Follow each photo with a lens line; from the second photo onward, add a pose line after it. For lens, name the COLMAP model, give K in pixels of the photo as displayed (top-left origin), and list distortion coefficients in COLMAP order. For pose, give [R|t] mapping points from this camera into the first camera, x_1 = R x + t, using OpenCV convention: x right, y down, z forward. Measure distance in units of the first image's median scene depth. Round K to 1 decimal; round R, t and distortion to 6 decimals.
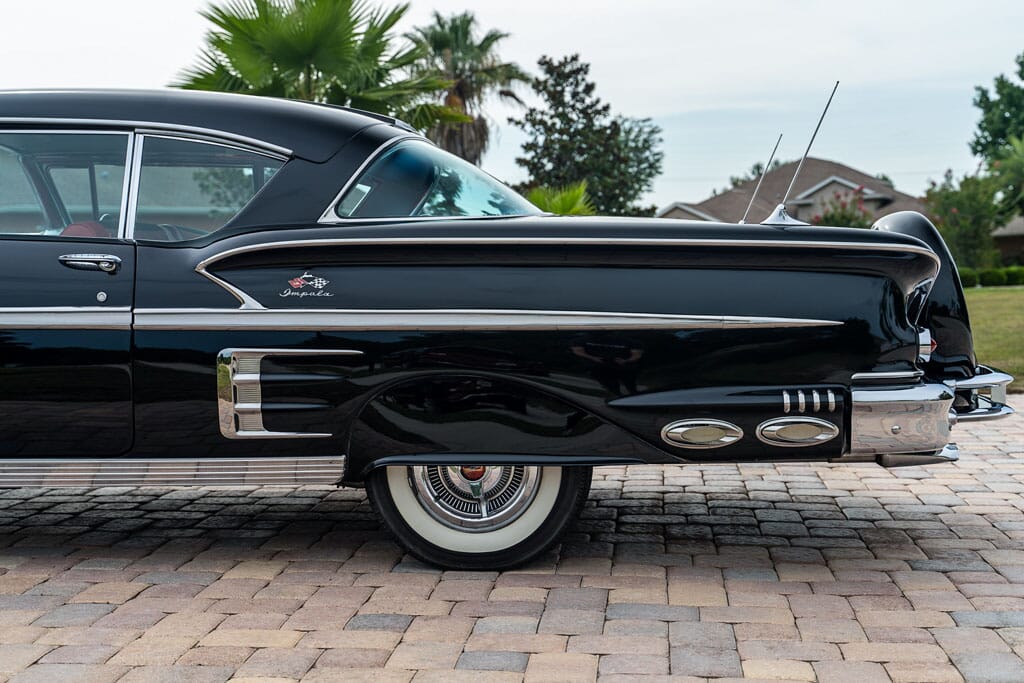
lens RADIAL K [[1403.8, 0, 512.0], [0, 1403.8, 341.5], [0, 0, 1]] dist [-0.007834, 0.015338]
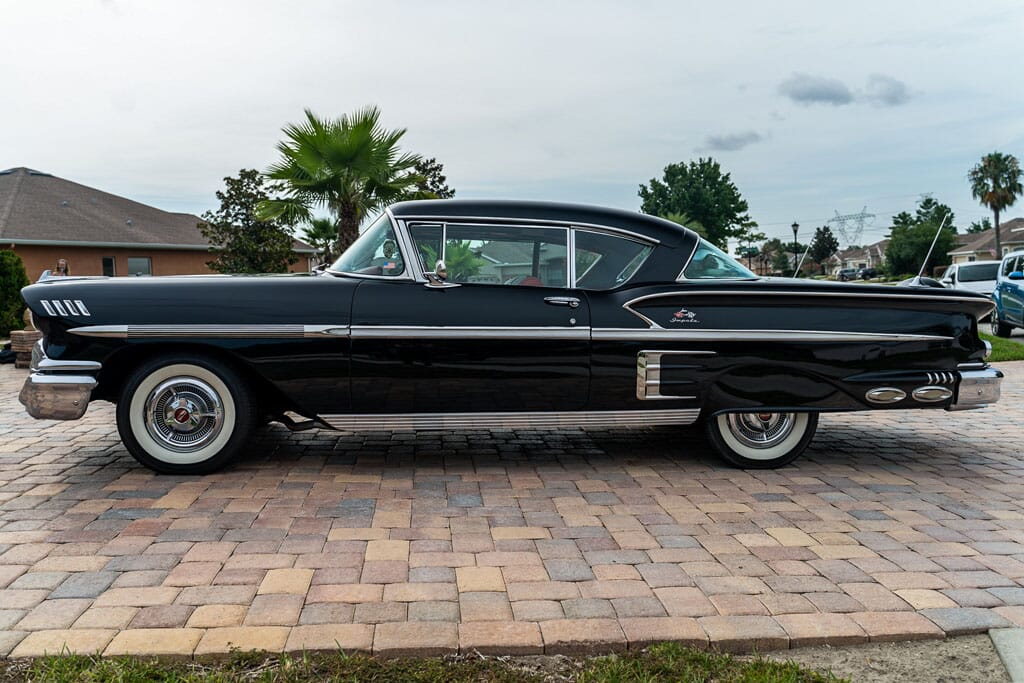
lens RADIAL K [[848.0, 0, 512.0], [0, 848.0, 341.5], [0, 0, 1]] dist [0.022736, 0.003127]
pose [[0.982689, 0.002881, 0.185238, -0.564170], [-0.005283, 0.999908, 0.012473, -0.019056], [-0.185185, -0.013235, 0.982615, -0.047120]]
